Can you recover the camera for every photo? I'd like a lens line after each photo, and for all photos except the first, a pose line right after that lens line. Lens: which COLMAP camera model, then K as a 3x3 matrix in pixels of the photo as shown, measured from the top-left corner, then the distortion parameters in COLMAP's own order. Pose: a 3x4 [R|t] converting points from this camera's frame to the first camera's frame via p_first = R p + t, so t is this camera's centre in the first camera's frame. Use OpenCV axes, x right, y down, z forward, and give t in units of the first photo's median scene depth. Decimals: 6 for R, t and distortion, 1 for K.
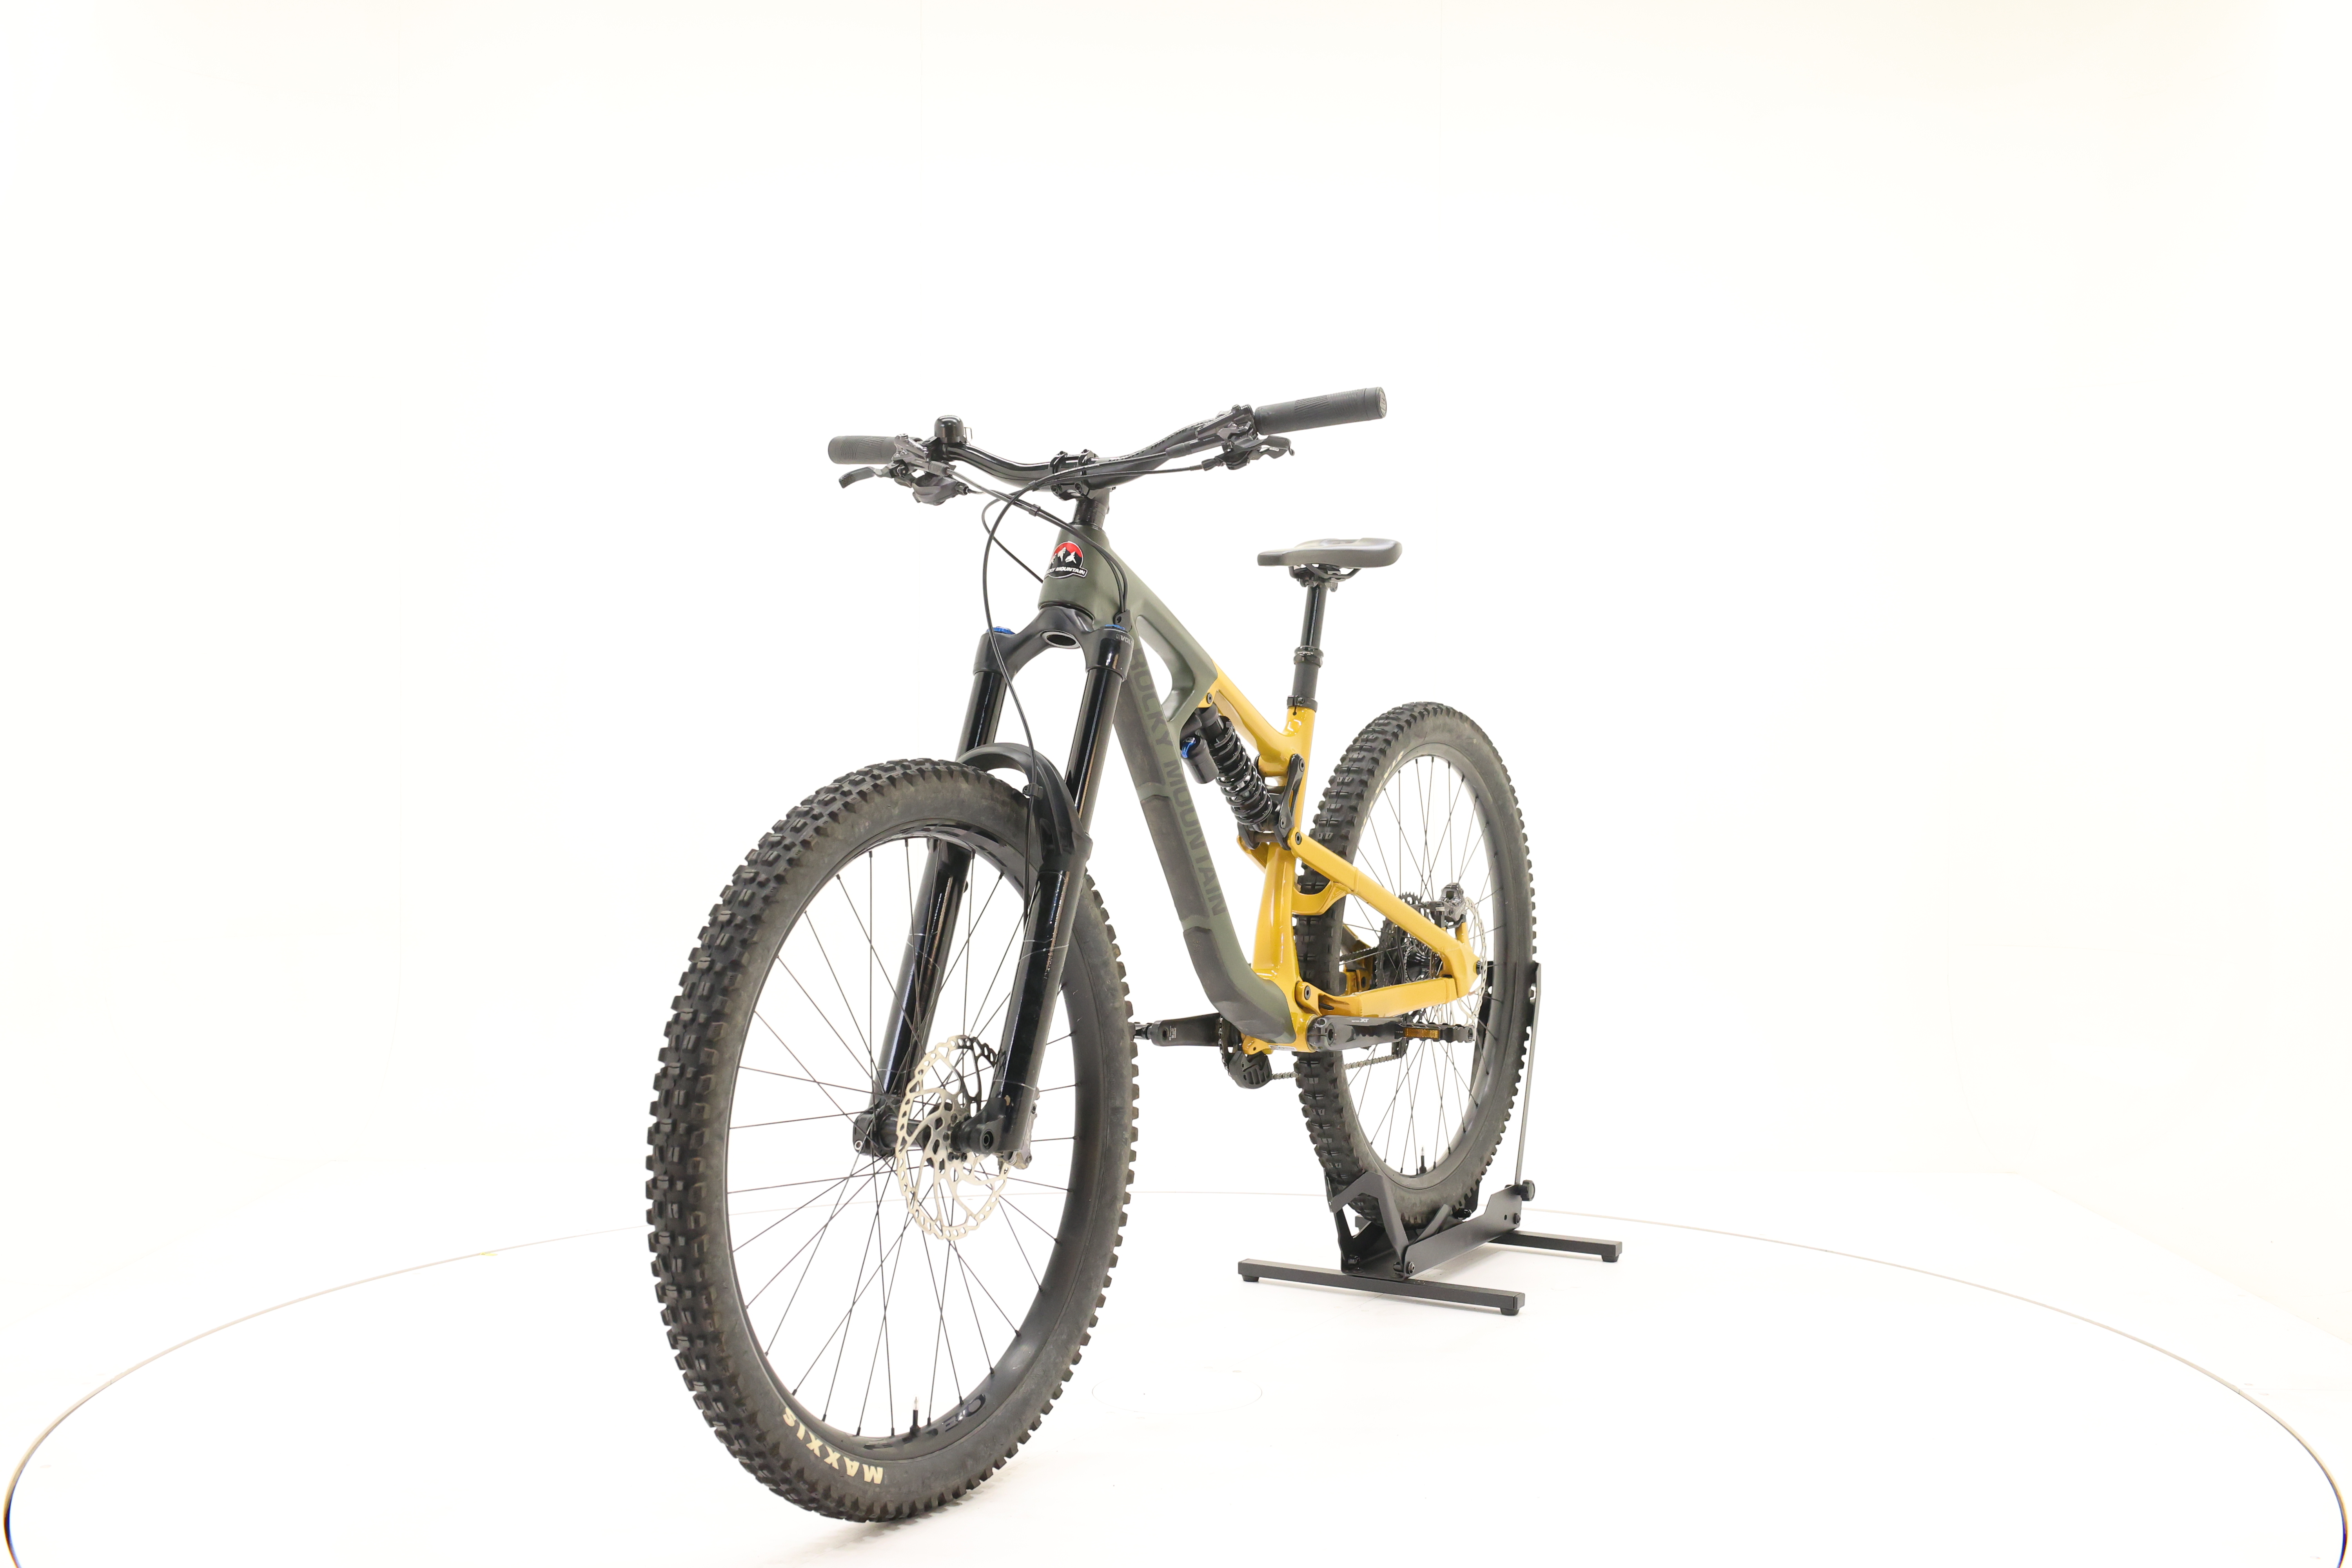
lens RADIAL K [[2529.0, 0, 1171.3], [0, 2529.0, 732.1], [0, 0, 1]] dist [-0.014652, 0.015909]
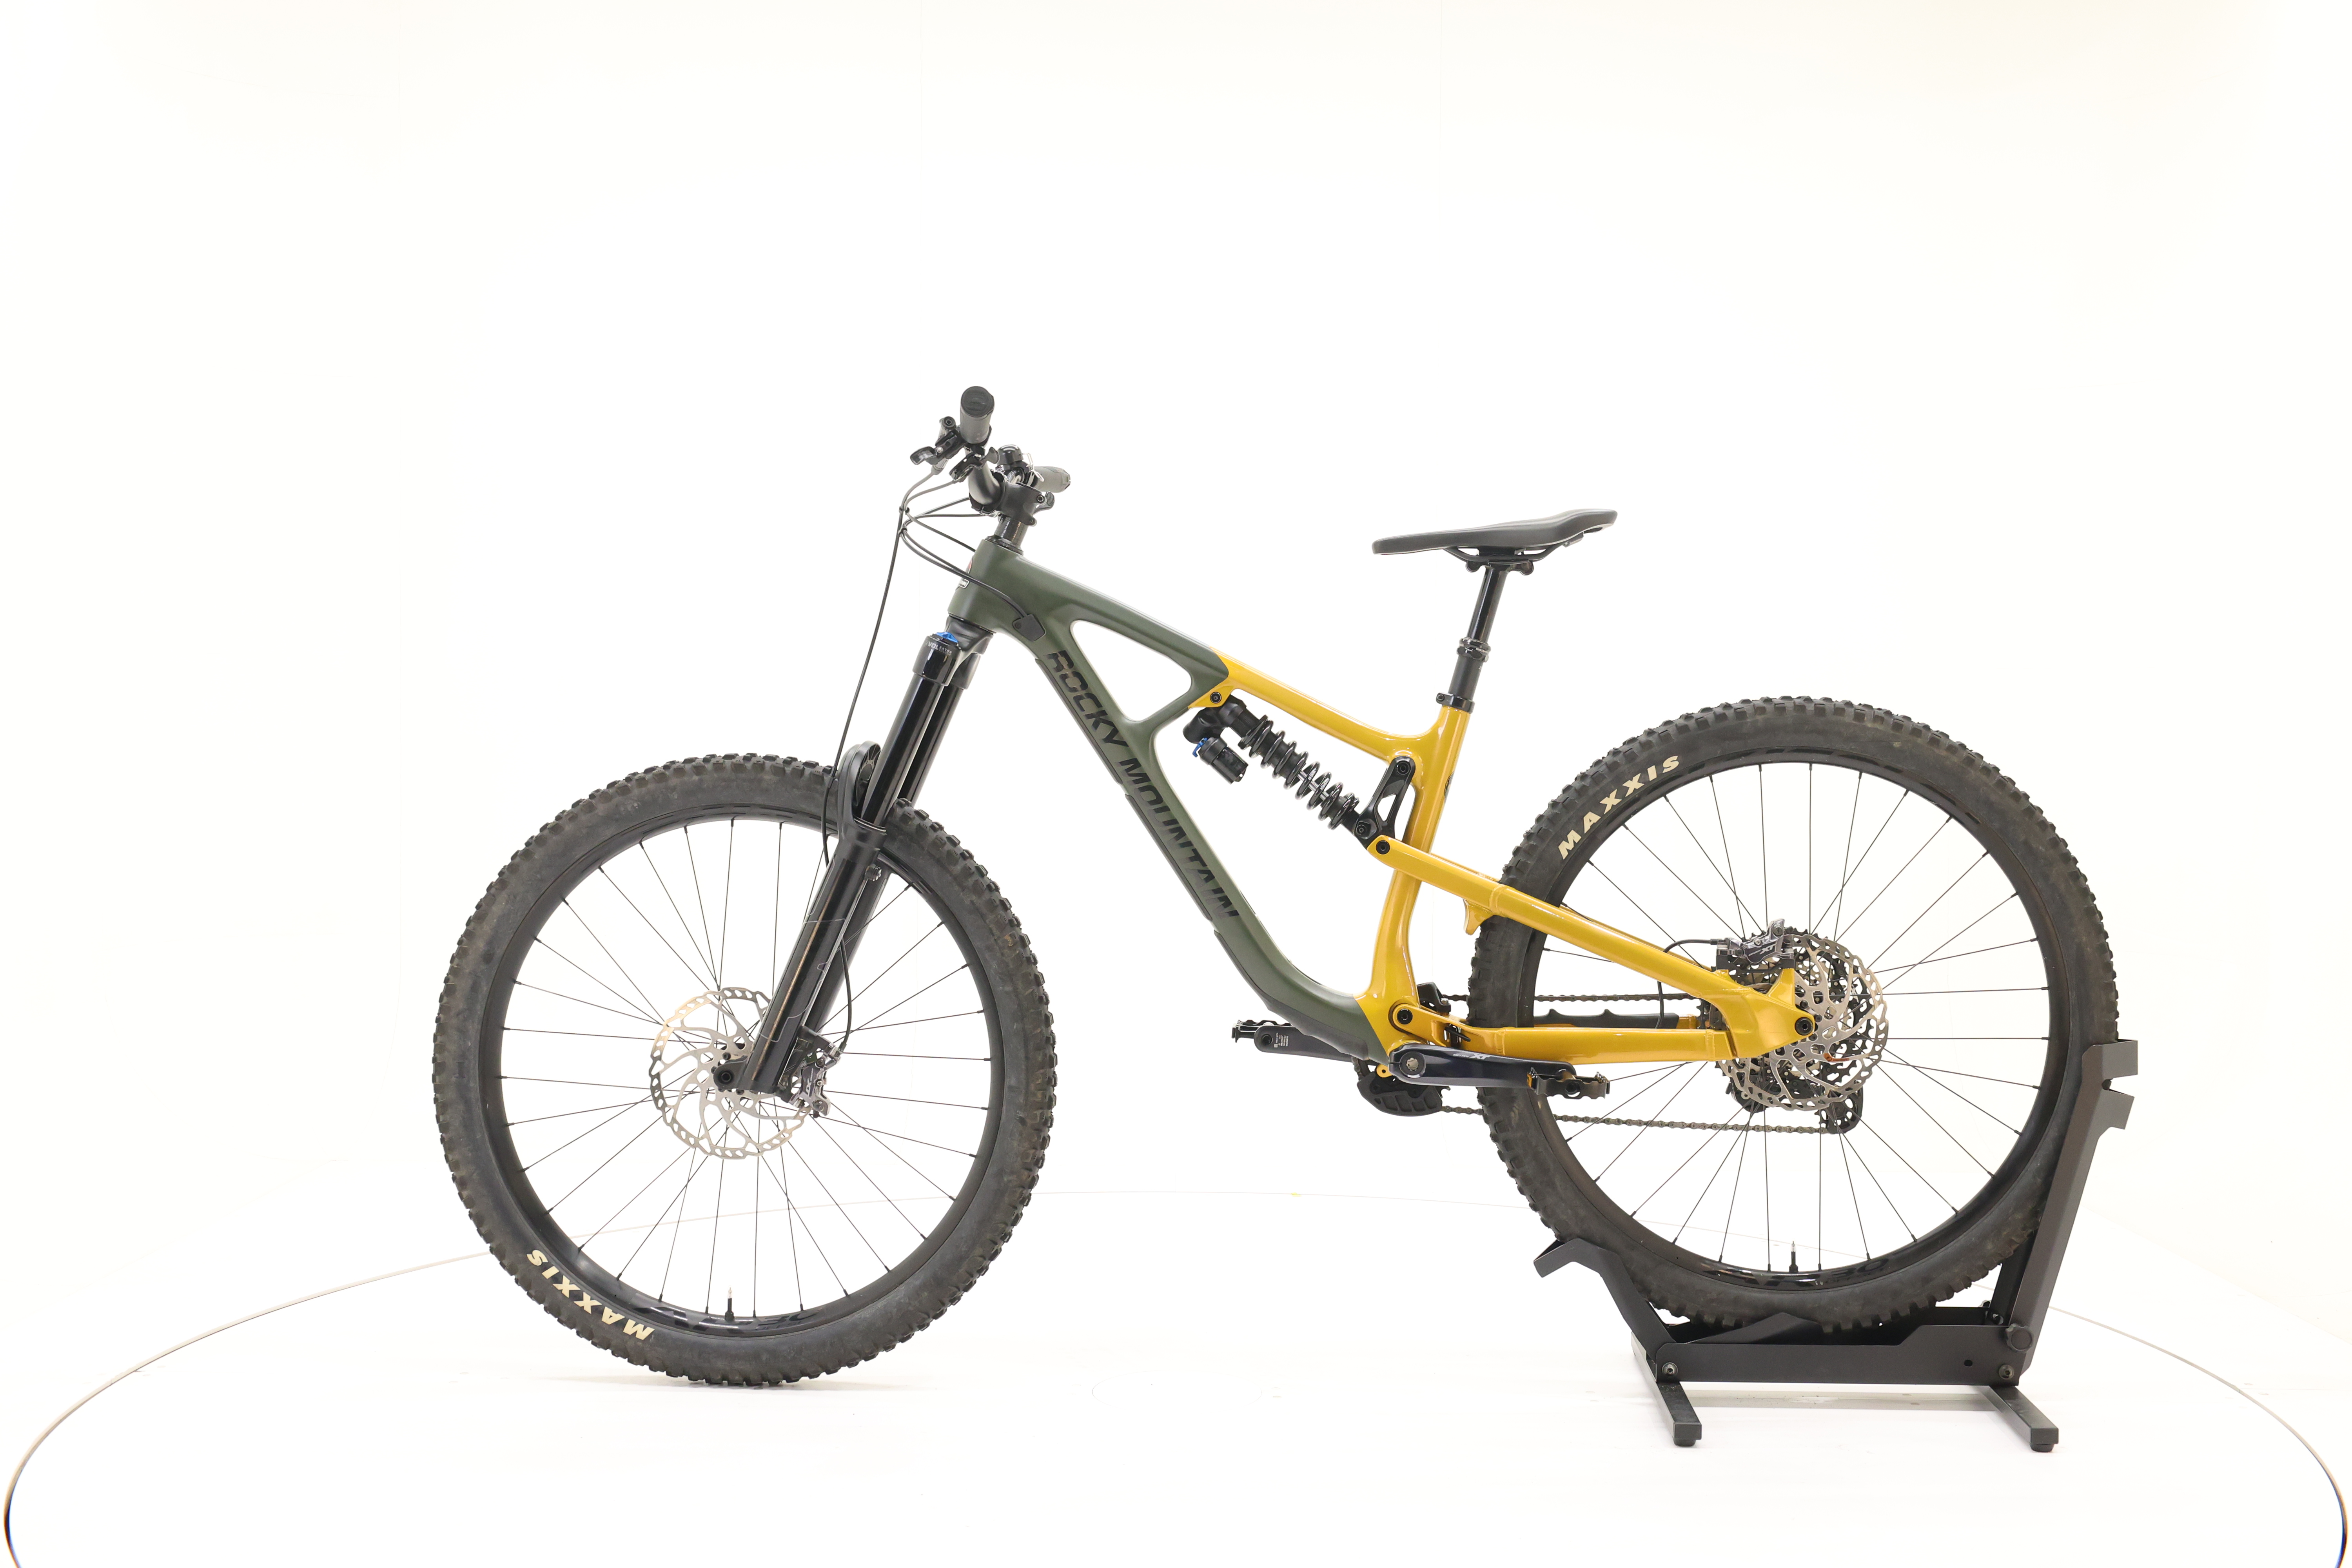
lens RADIAL K [[2529.0, 0, 1171.3], [0, 2529.0, 732.1], [0, 0, 1]] dist [-0.014652, 0.015909]
pose [[0.445986, -0.000287, -0.895040, 0.887414], [-0.002293, 0.999996, -0.001463, 0.001523], [0.895037, 0.002704, 0.445983, 0.546000]]
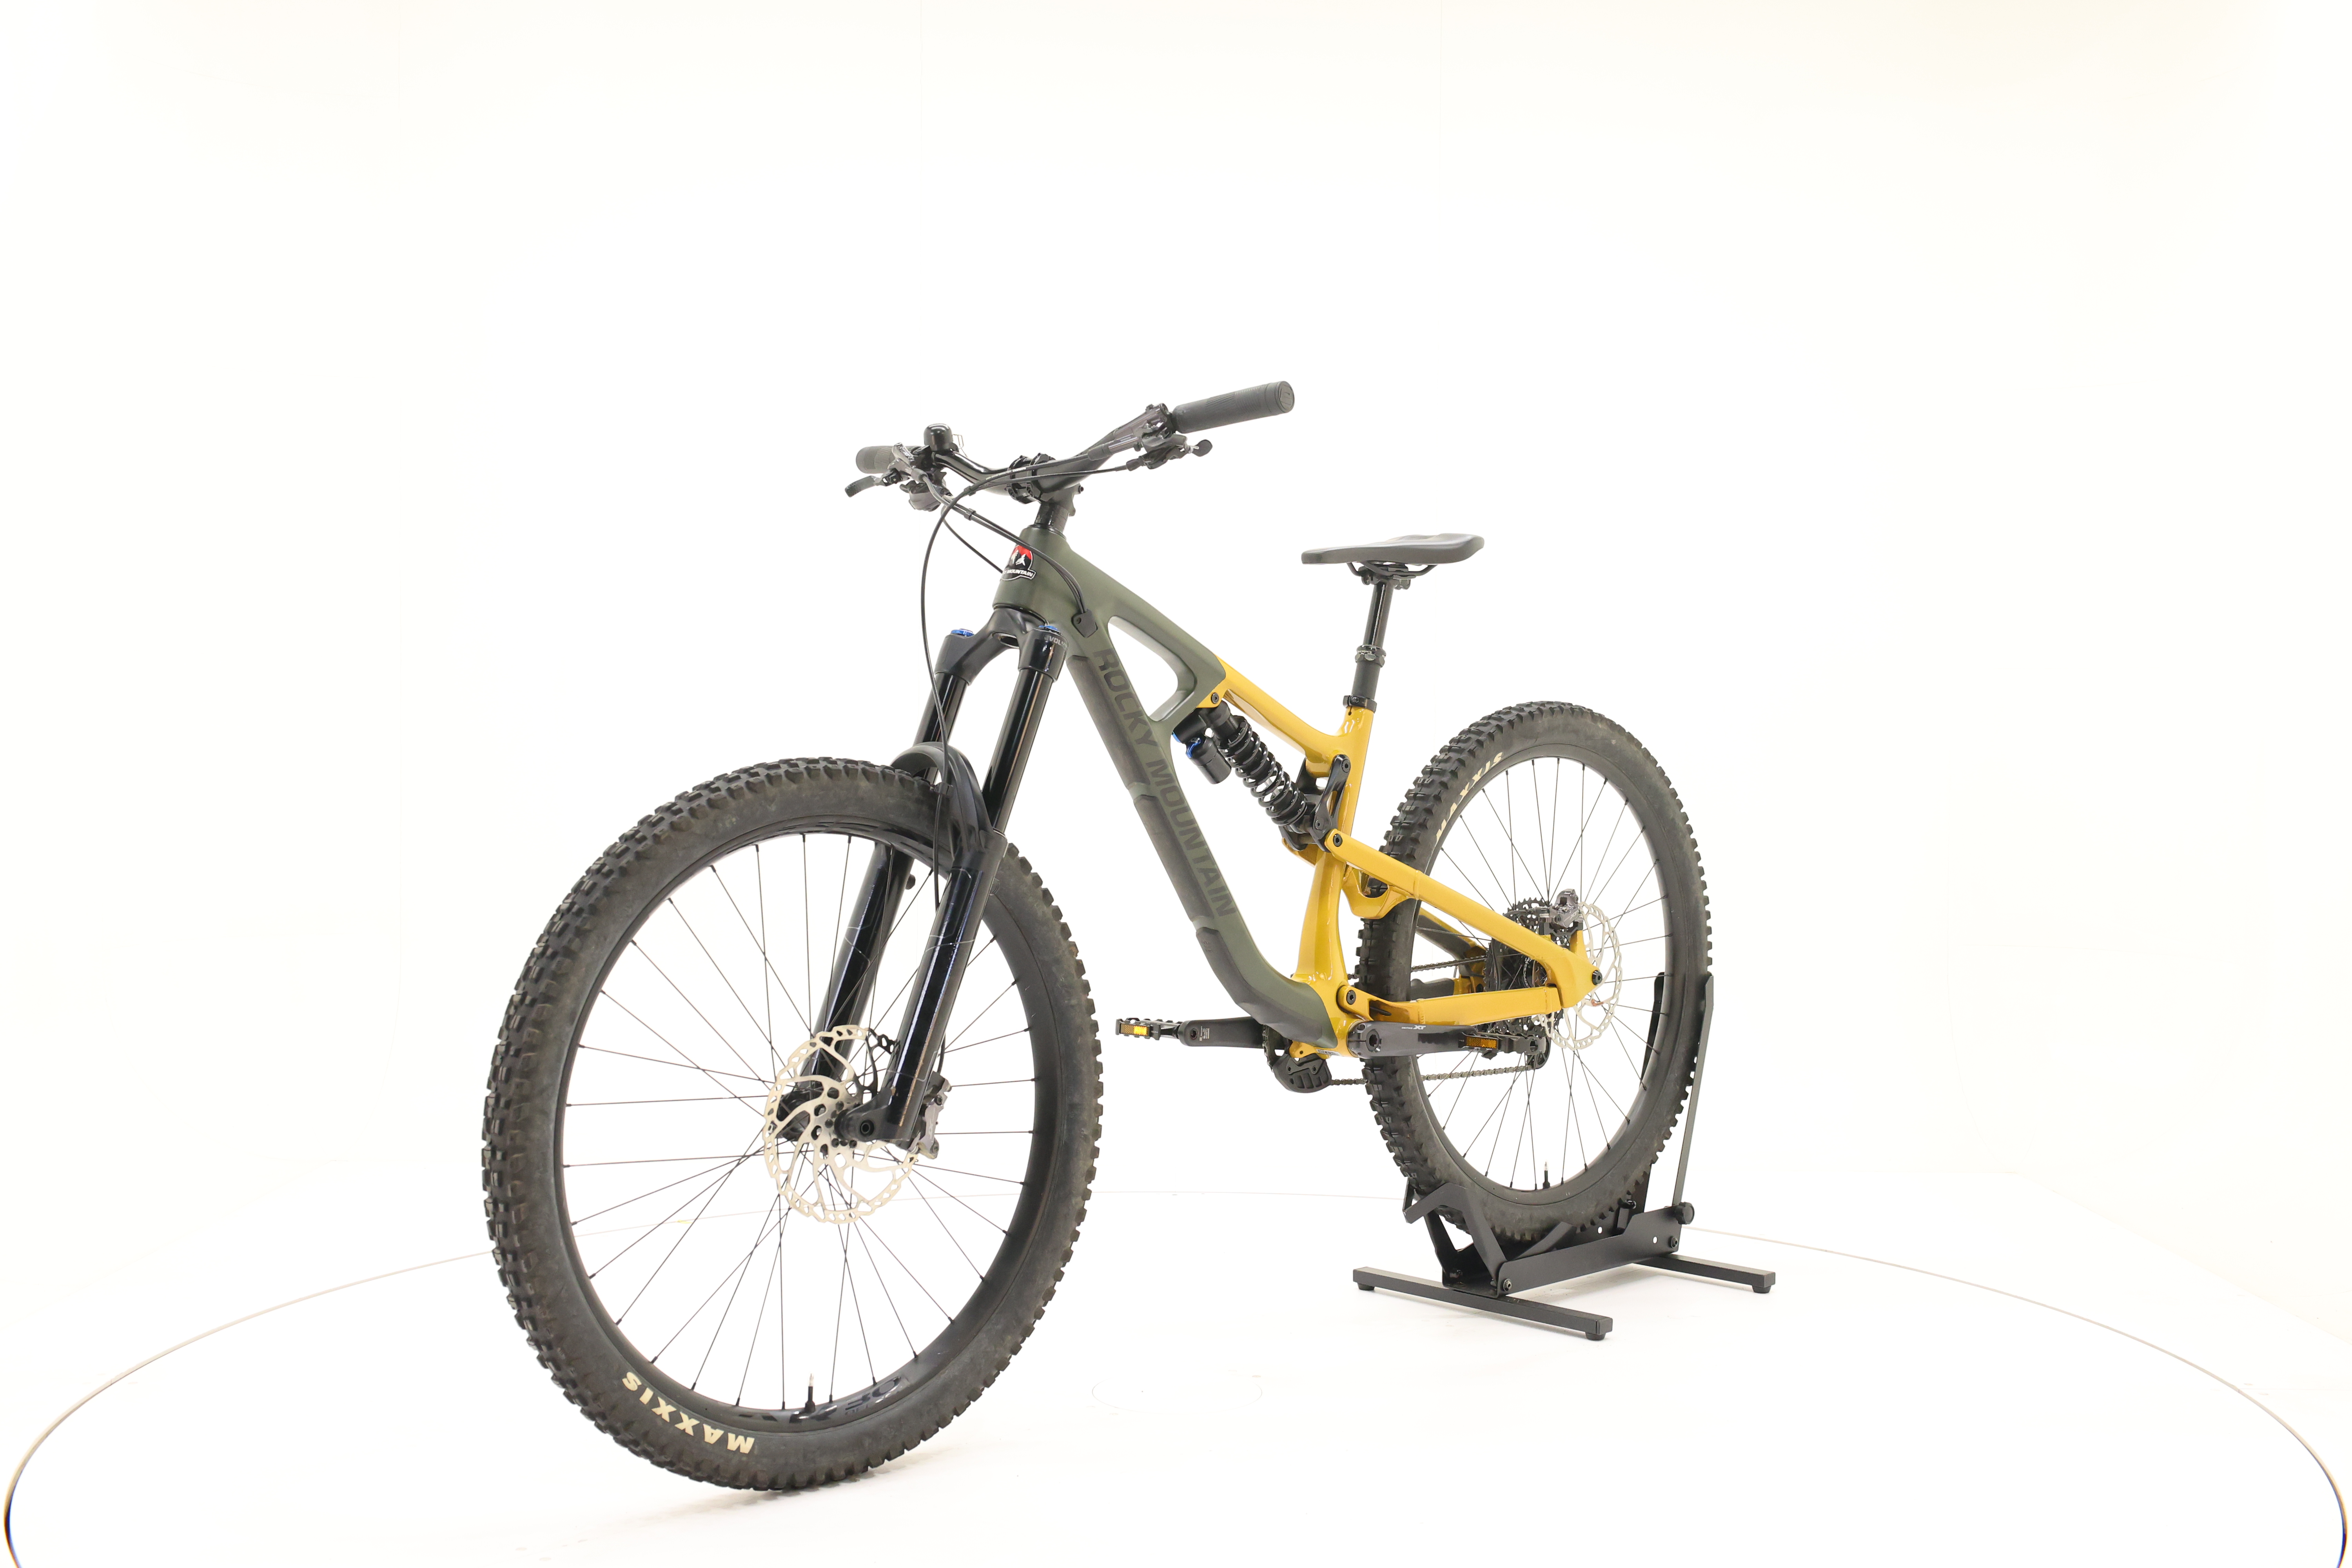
lens RADIAL K [[2529.0, 0, 1171.3], [0, 2529.0, 732.1], [0, 0, 1]] dist [-0.014652, 0.015909]
pose [[0.961701, -0.000175, -0.274099, 0.271541], [-0.000185, 0.999999, -0.001289, 0.001268], [0.274099, 0.001290, 0.961701, 0.037056]]
